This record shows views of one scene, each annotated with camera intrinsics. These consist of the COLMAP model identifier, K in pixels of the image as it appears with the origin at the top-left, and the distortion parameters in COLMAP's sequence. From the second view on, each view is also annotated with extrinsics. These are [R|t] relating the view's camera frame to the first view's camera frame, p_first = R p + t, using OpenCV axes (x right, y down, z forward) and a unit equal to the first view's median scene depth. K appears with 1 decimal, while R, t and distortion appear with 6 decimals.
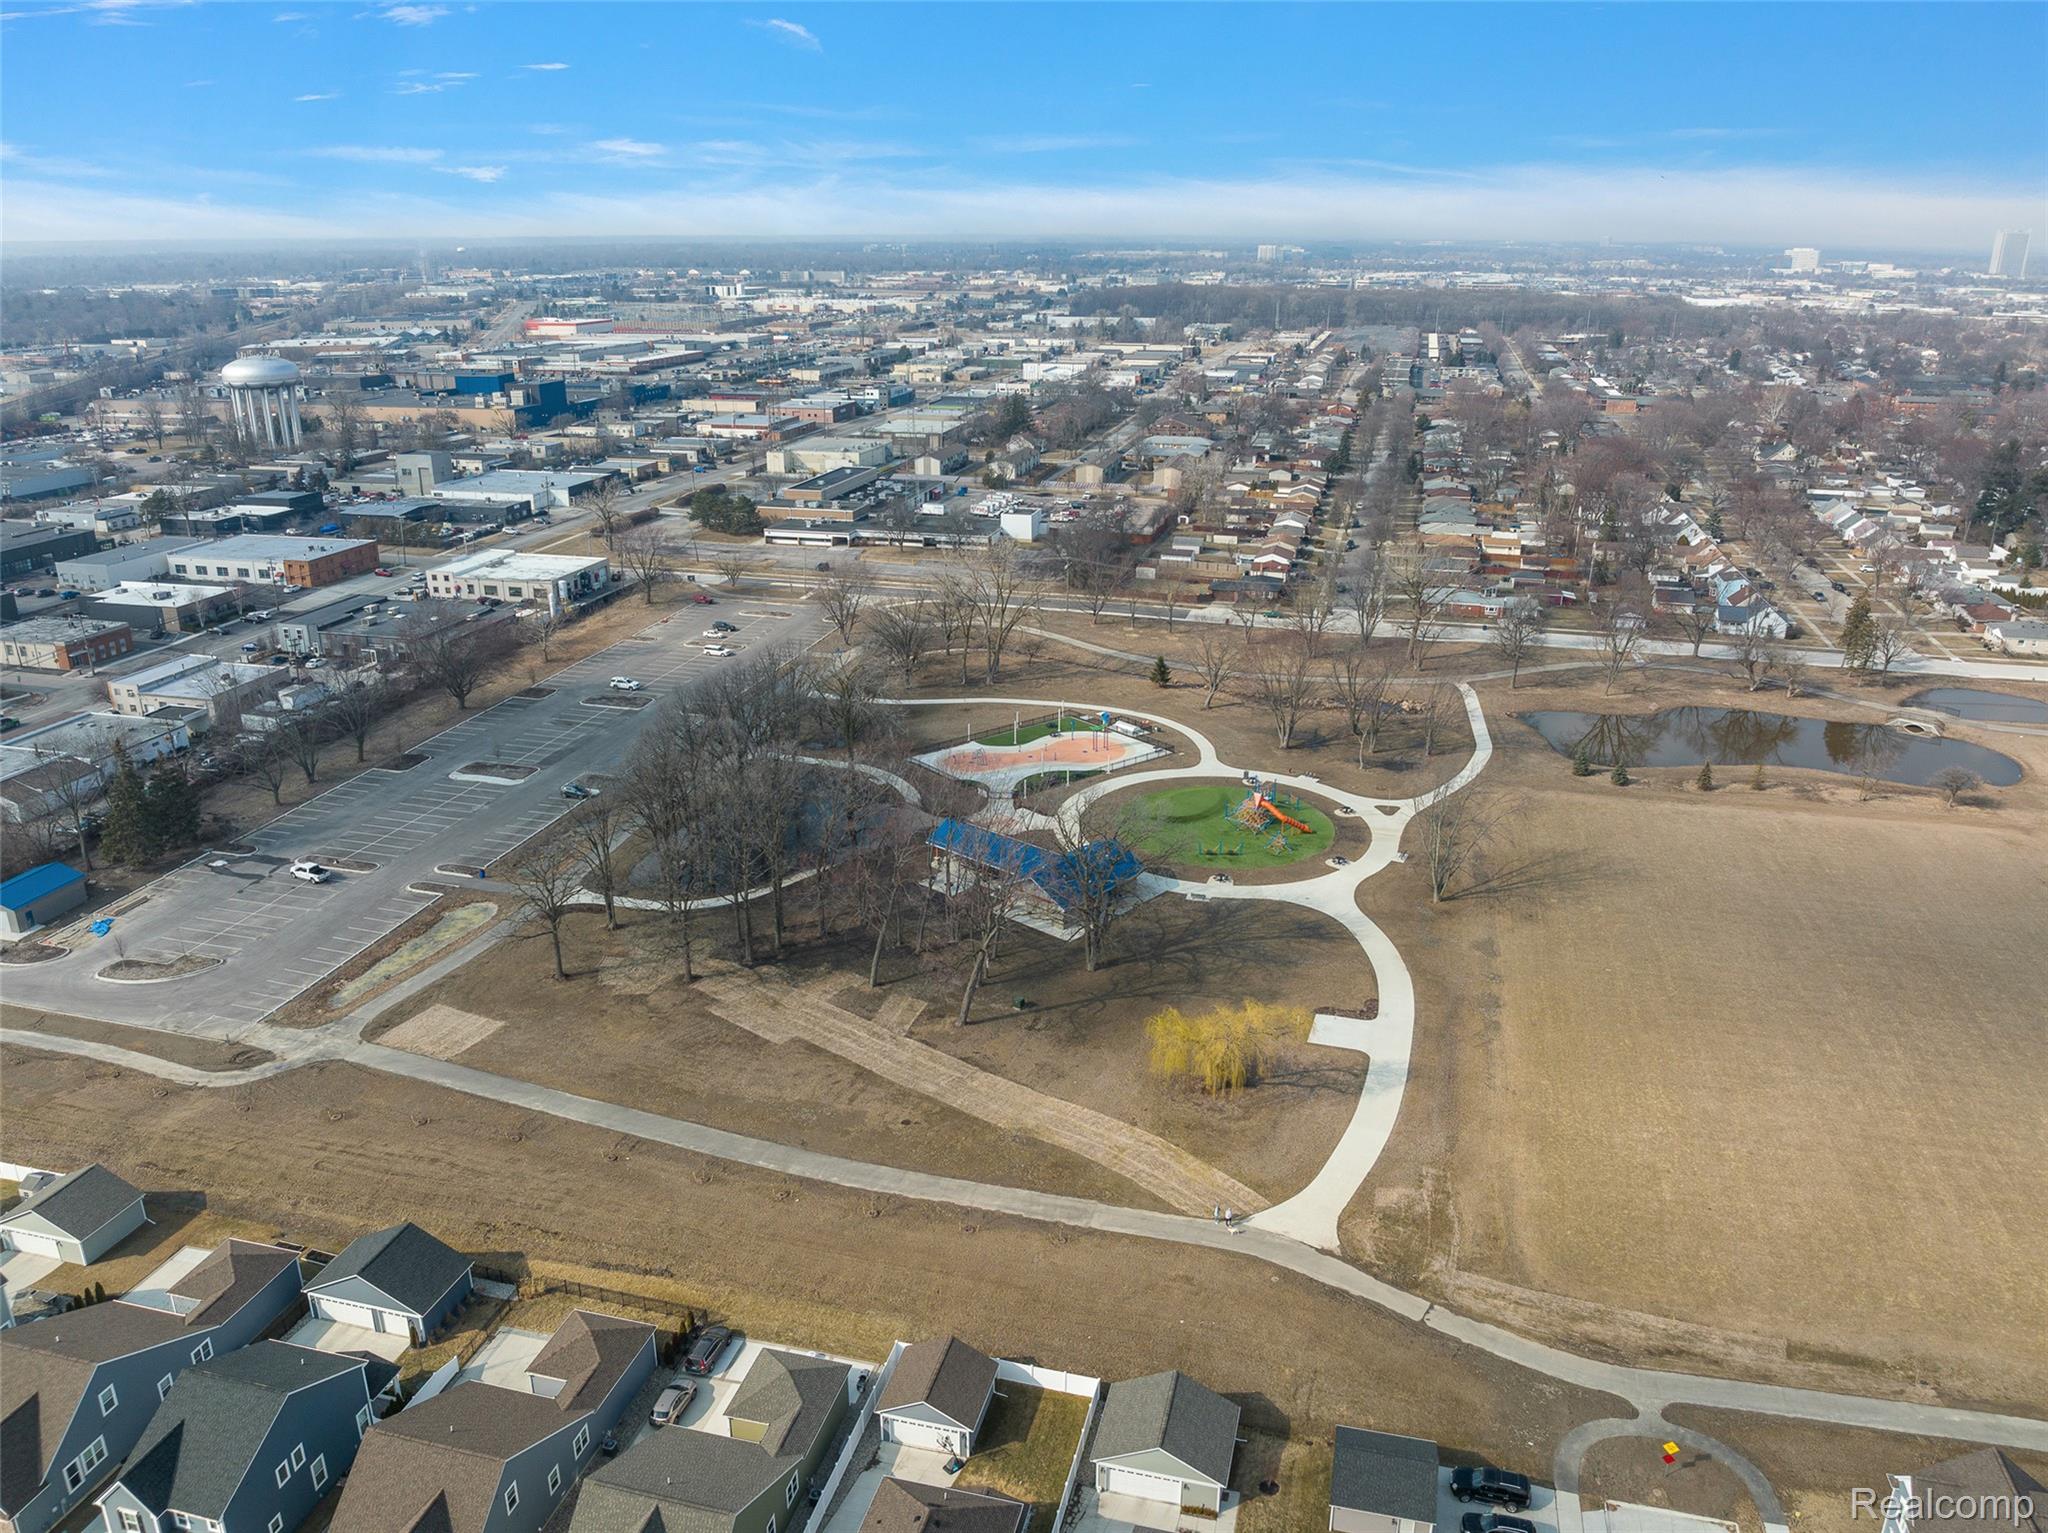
lens RADIAL K [[1466.5, 0, 1024.0], [0, 1466.5, 766.5], [0, 0, 1]] dist [-0.040276, 0.006483]
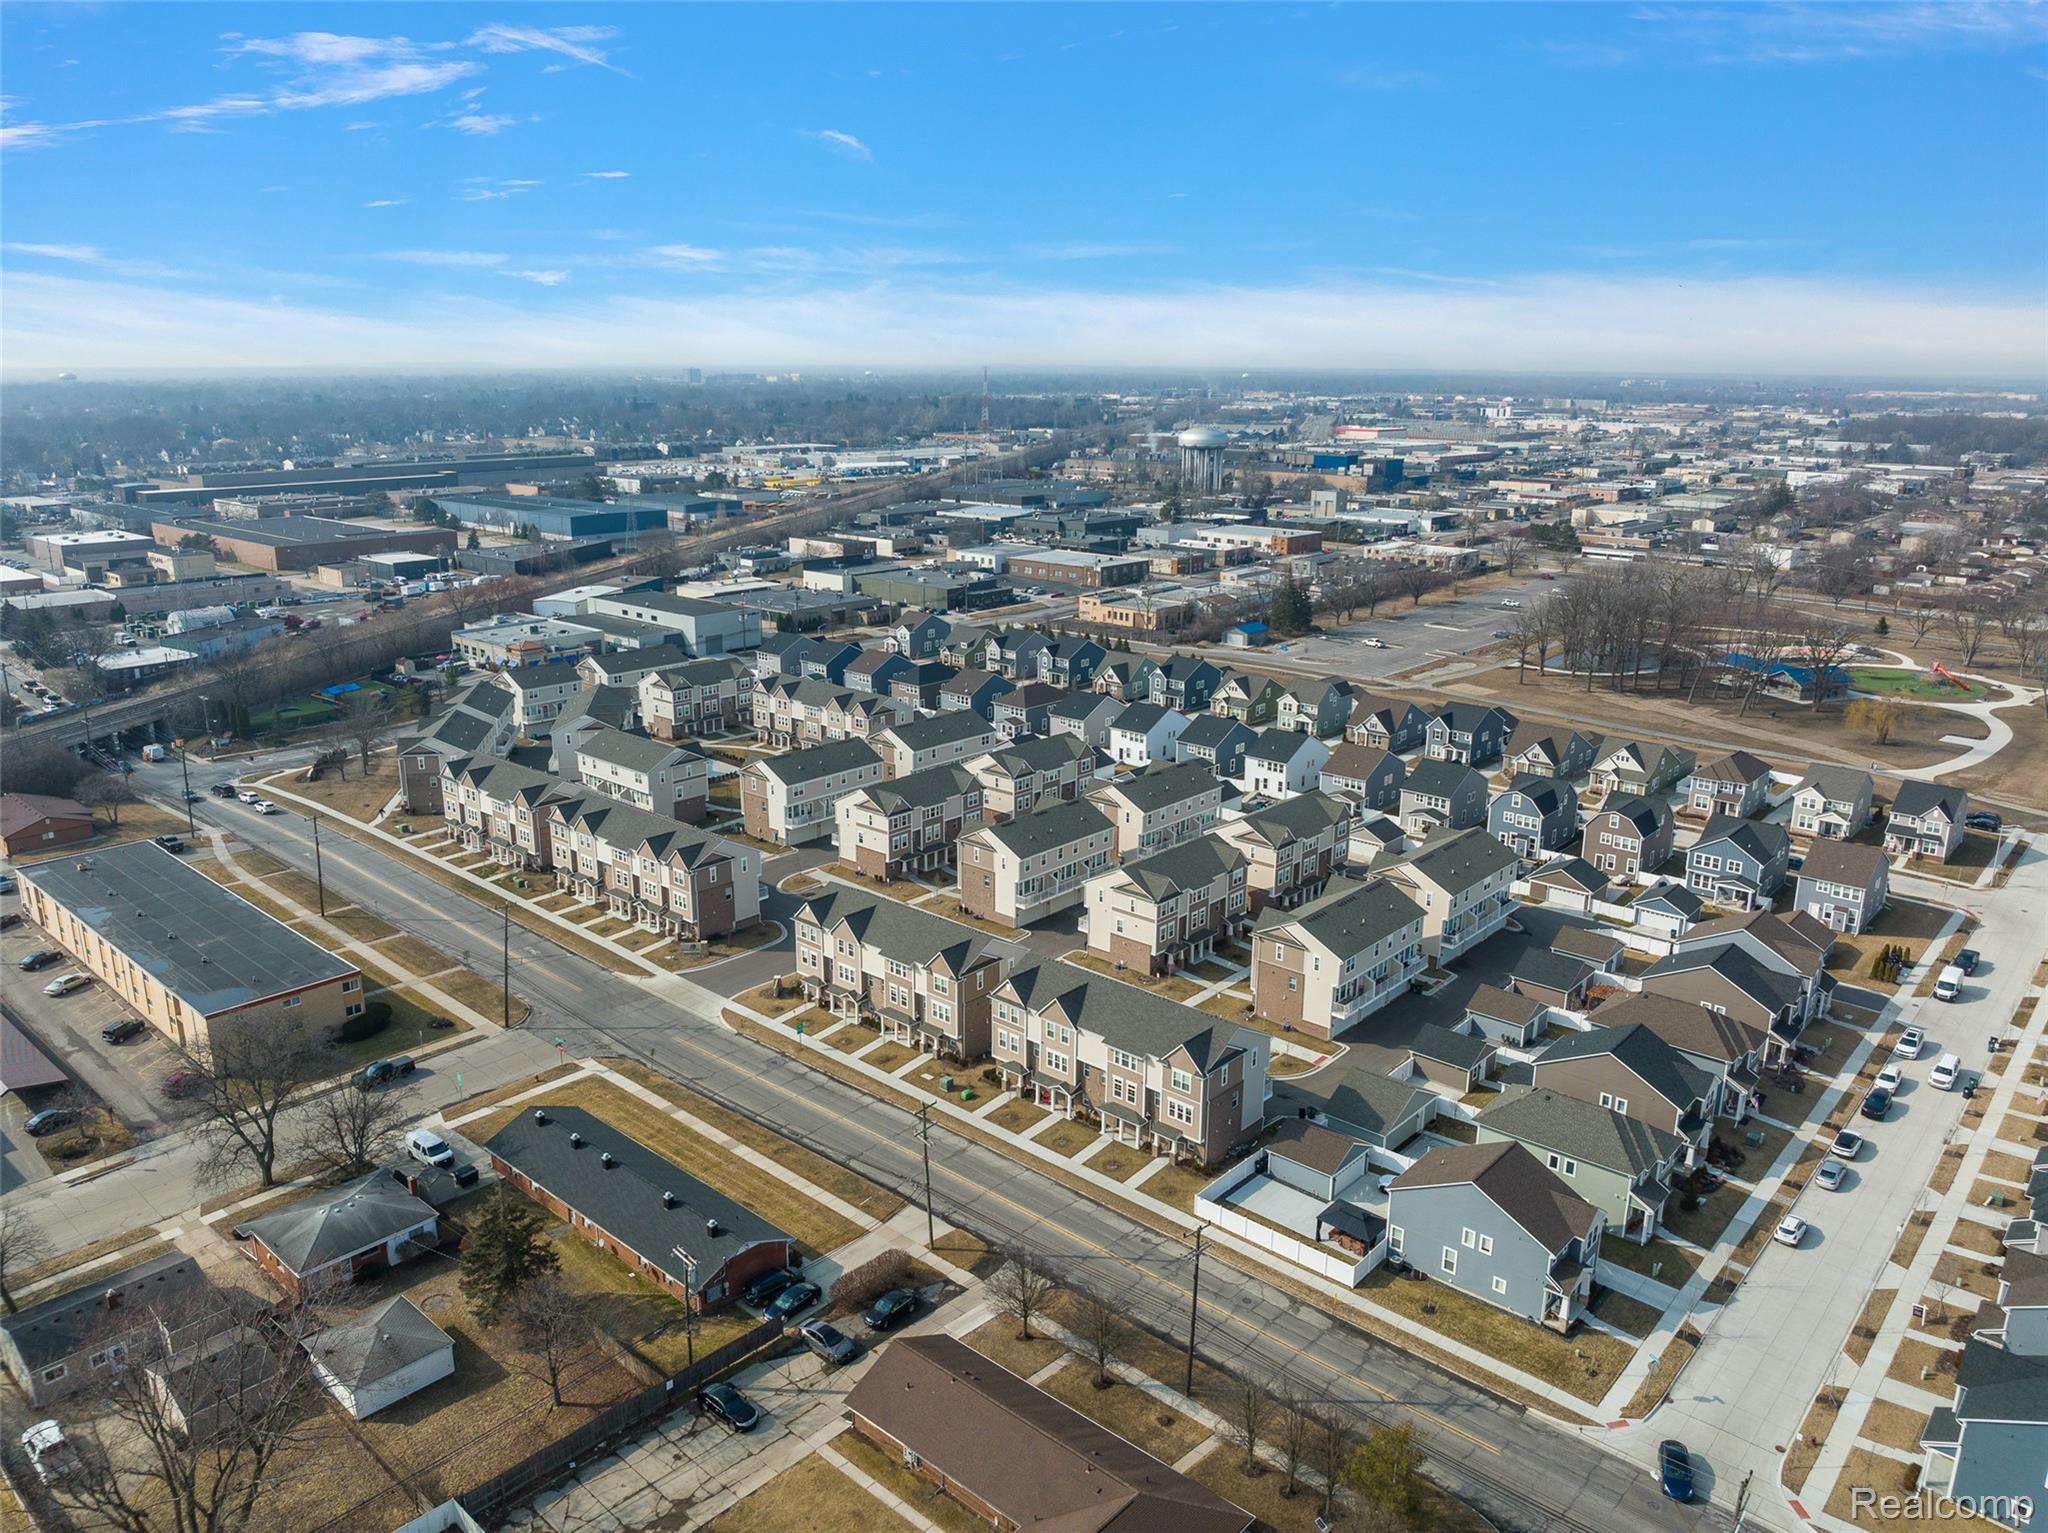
lens RADIAL K [[1466.5, 0, 1024.0], [0, 1466.5, 766.5], [0, 0, 1]] dist [-0.040276, 0.006483]
pose [[0.889860, 0.124224, -0.438995, -0.005291], [-0.161442, 0.985698, -0.048323, 0.081156], [0.426714, 0.113873, 0.897189, -0.188626]]
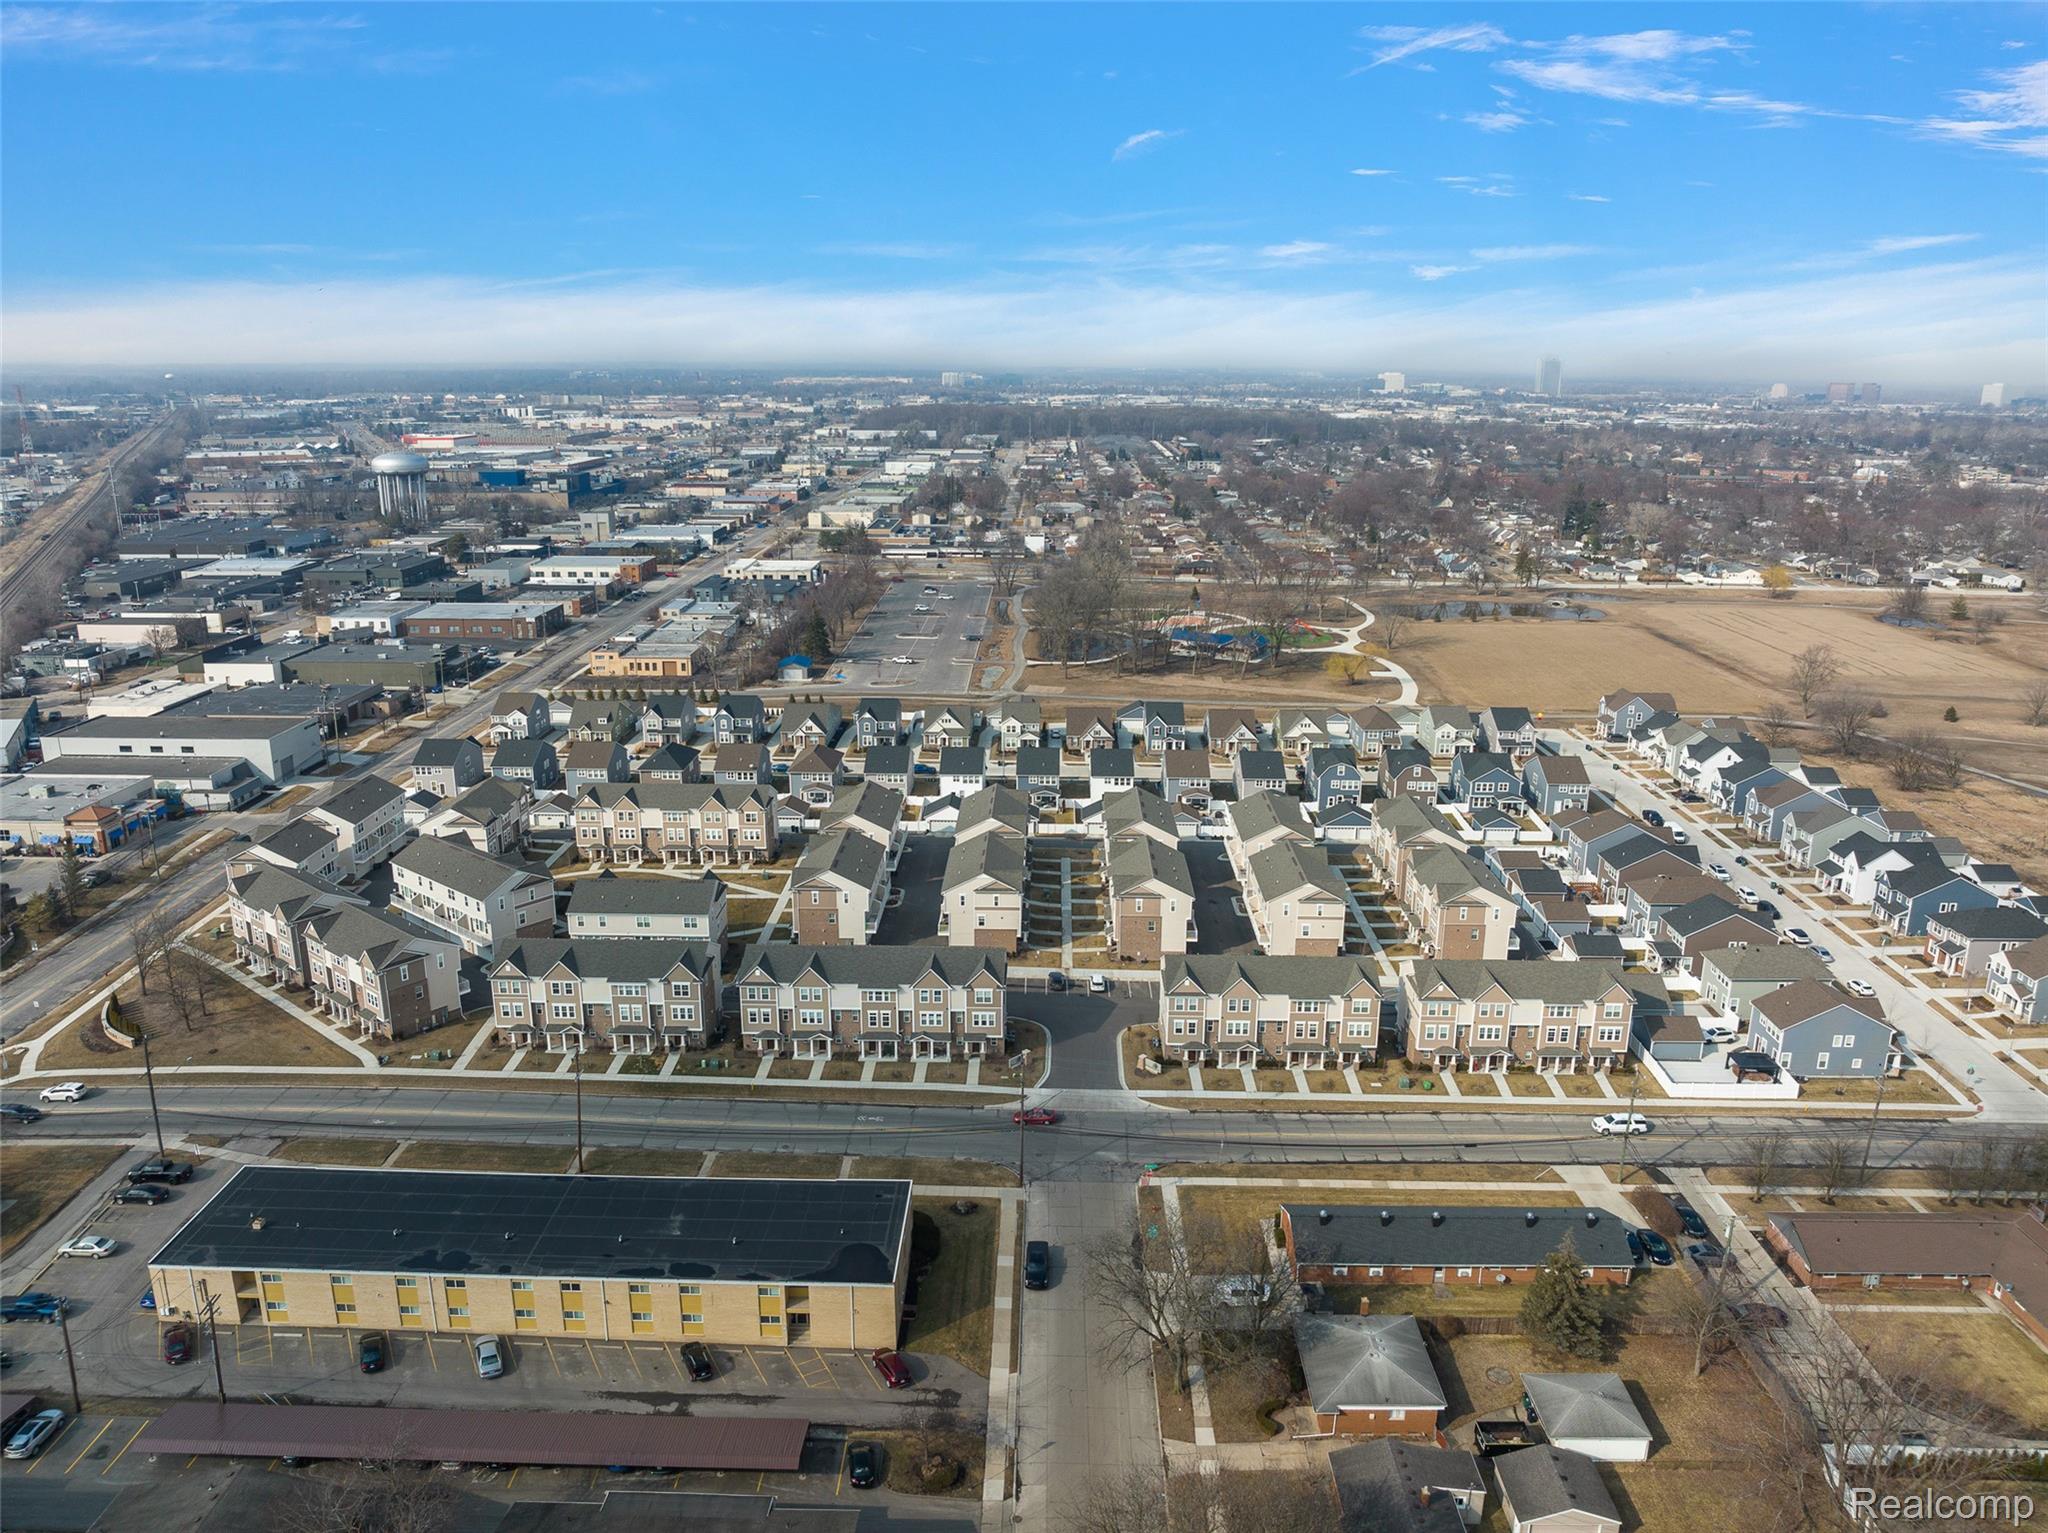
lens RADIAL K [[1466.5, 0, 1024.0], [0, 1466.5, 766.5], [0, 0, 1]] dist [-0.040276, 0.006483]
pose [[0.970855, -0.058929, 0.232311, -0.164351], [0.077171, 0.994541, -0.070228, 0.077909], [-0.226904, 0.086109, 0.970103, -0.219387]]
